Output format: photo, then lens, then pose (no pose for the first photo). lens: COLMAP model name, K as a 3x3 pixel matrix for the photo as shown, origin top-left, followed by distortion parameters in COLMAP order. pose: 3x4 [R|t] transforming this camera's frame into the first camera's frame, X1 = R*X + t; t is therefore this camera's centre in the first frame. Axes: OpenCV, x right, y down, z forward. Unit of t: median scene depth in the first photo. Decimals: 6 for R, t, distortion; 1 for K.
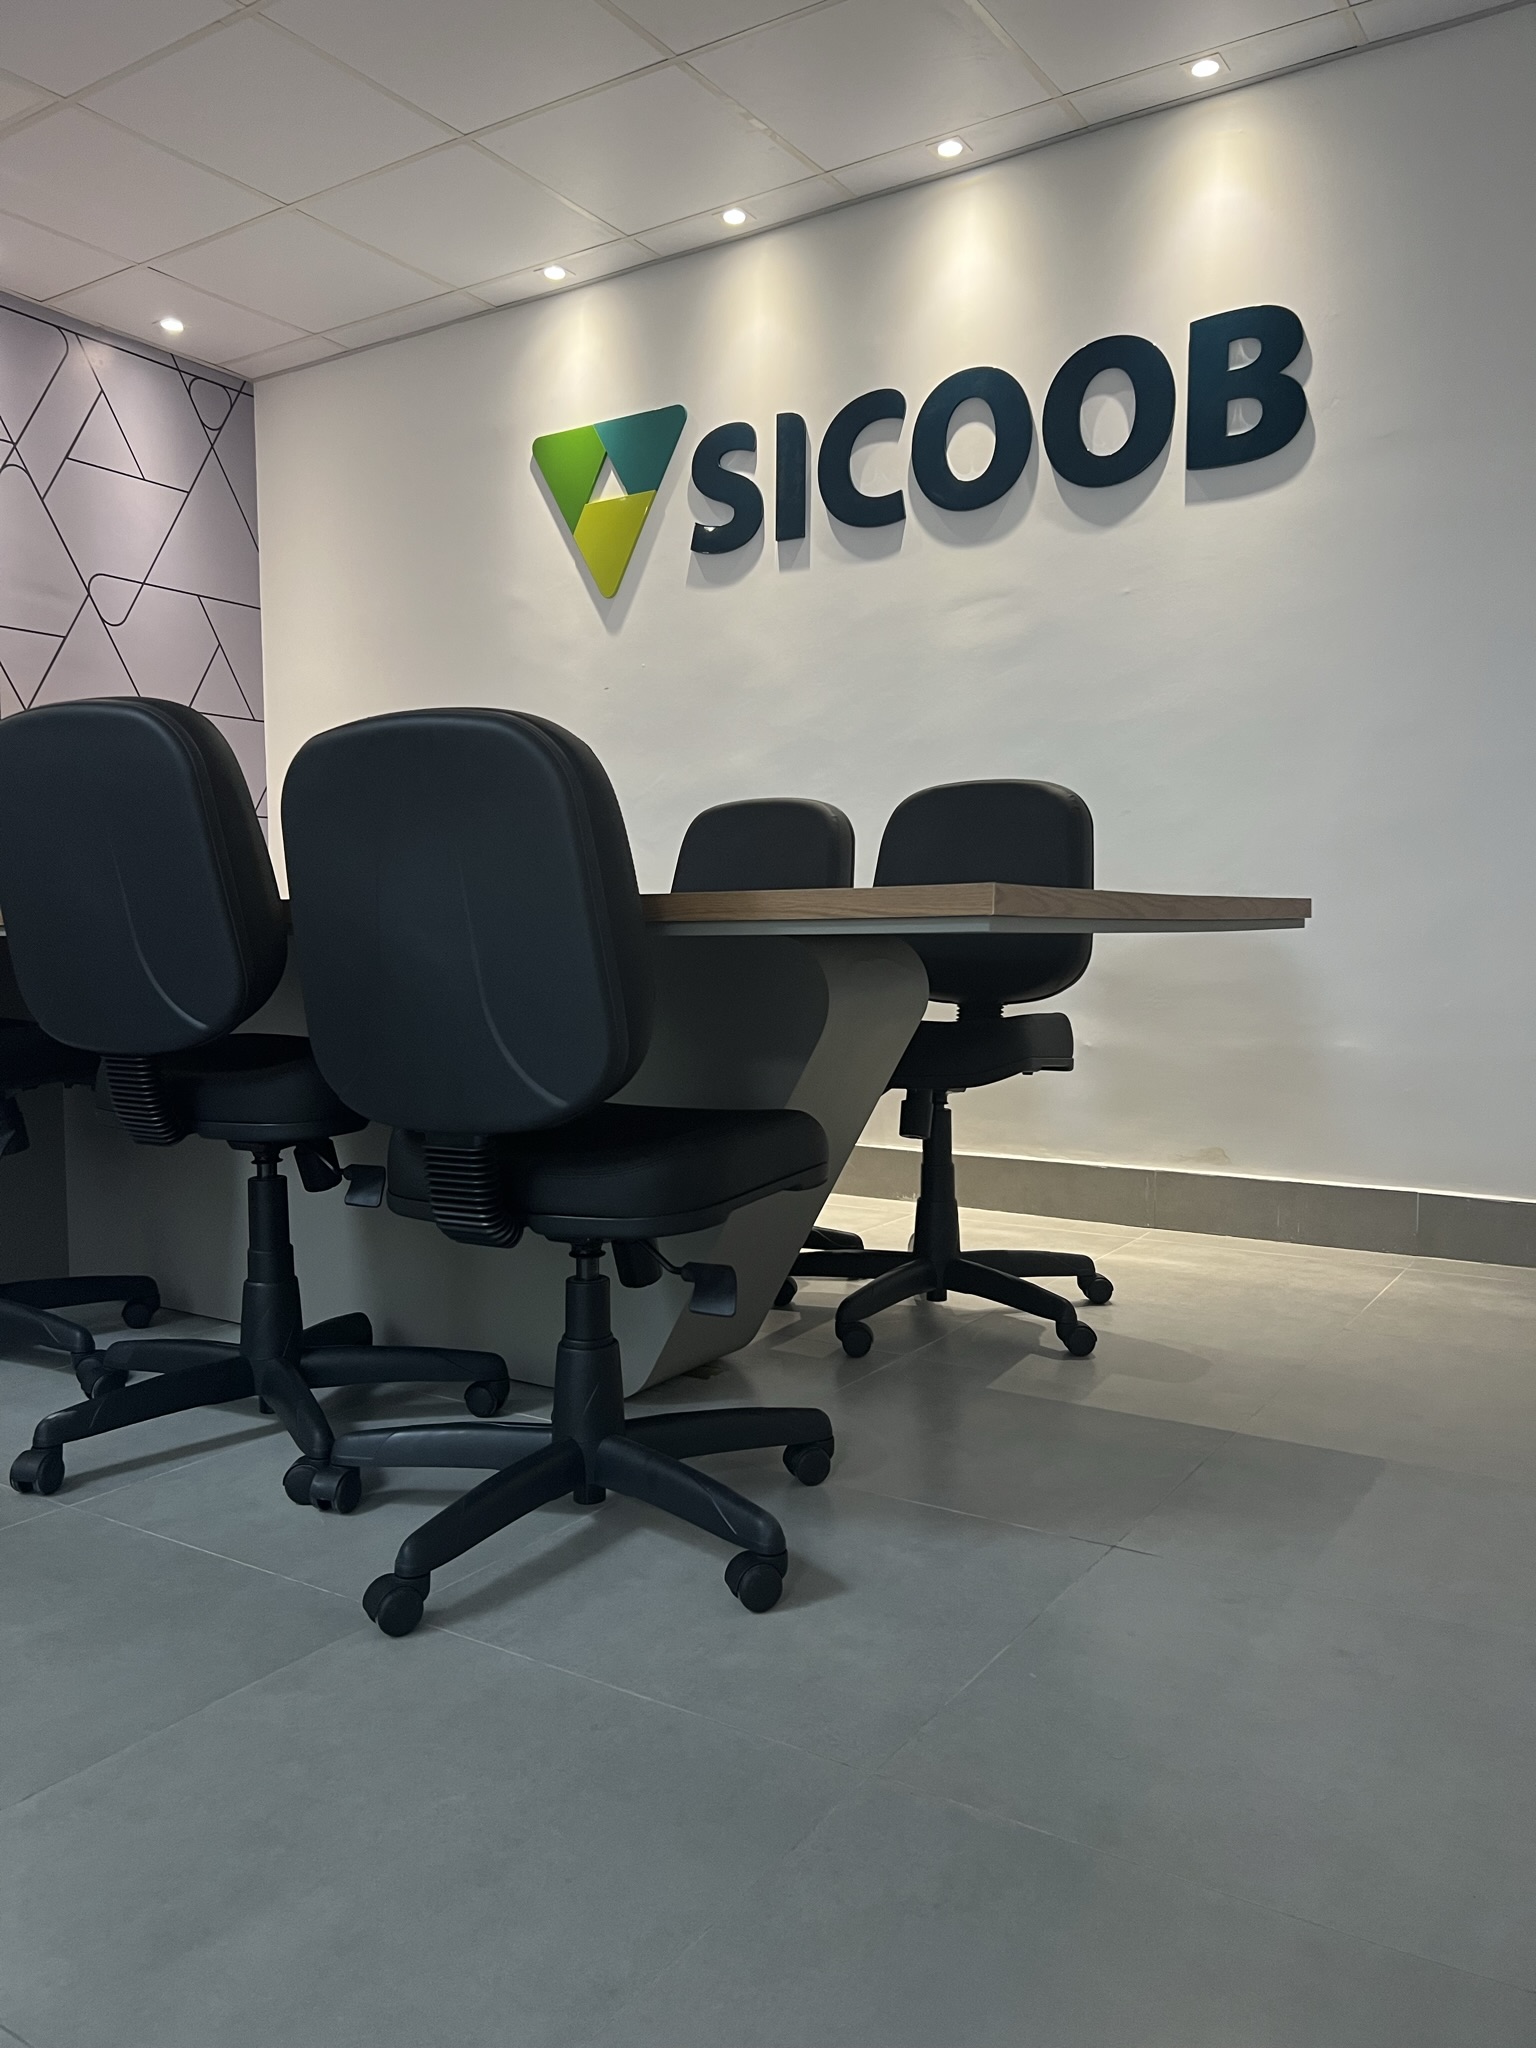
lens RADIAL K [[1565.7, 0, 769.1], [0, 1565.7, 1020.3], [0, 0, 1]] dist [0.049226, -0.051825]
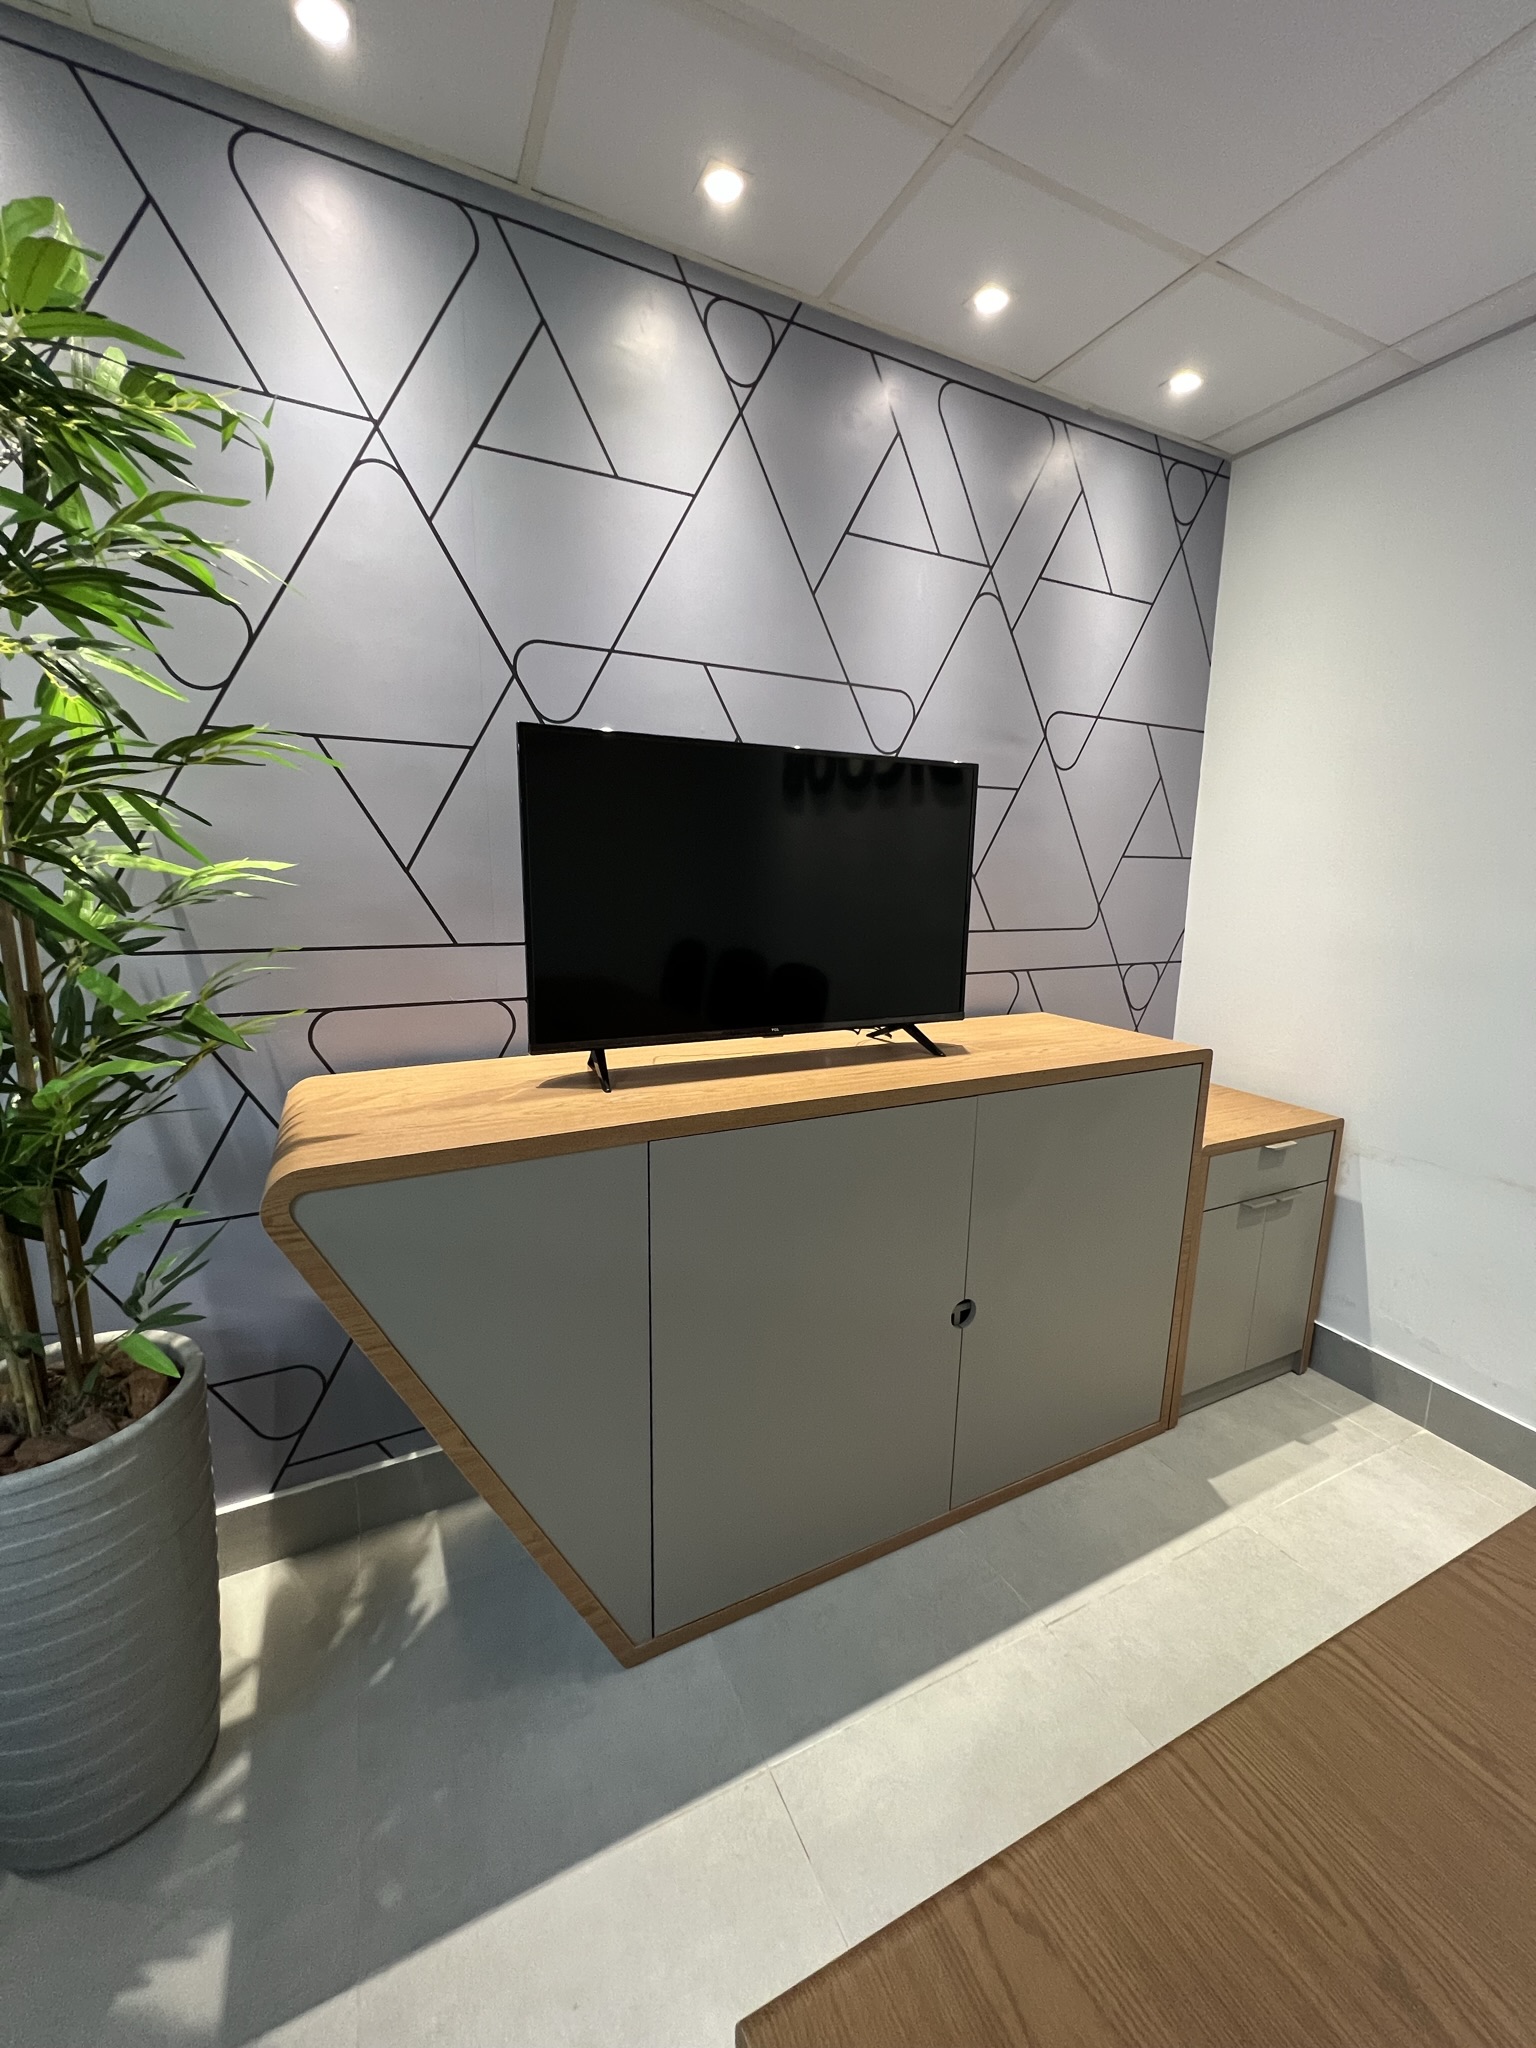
lens RADIAL K [[816.4, 0, 770.7], [0, 816.4, 1025.5], [0, 0, 1]] dist [0.003505, 0.000273]
pose [[0.856344, 0.118928, -0.502526, -0.300882], [-0.050093, 0.987661, 0.148377, -0.163191], [0.513971, -0.101888, 0.851735, 0.490524]]
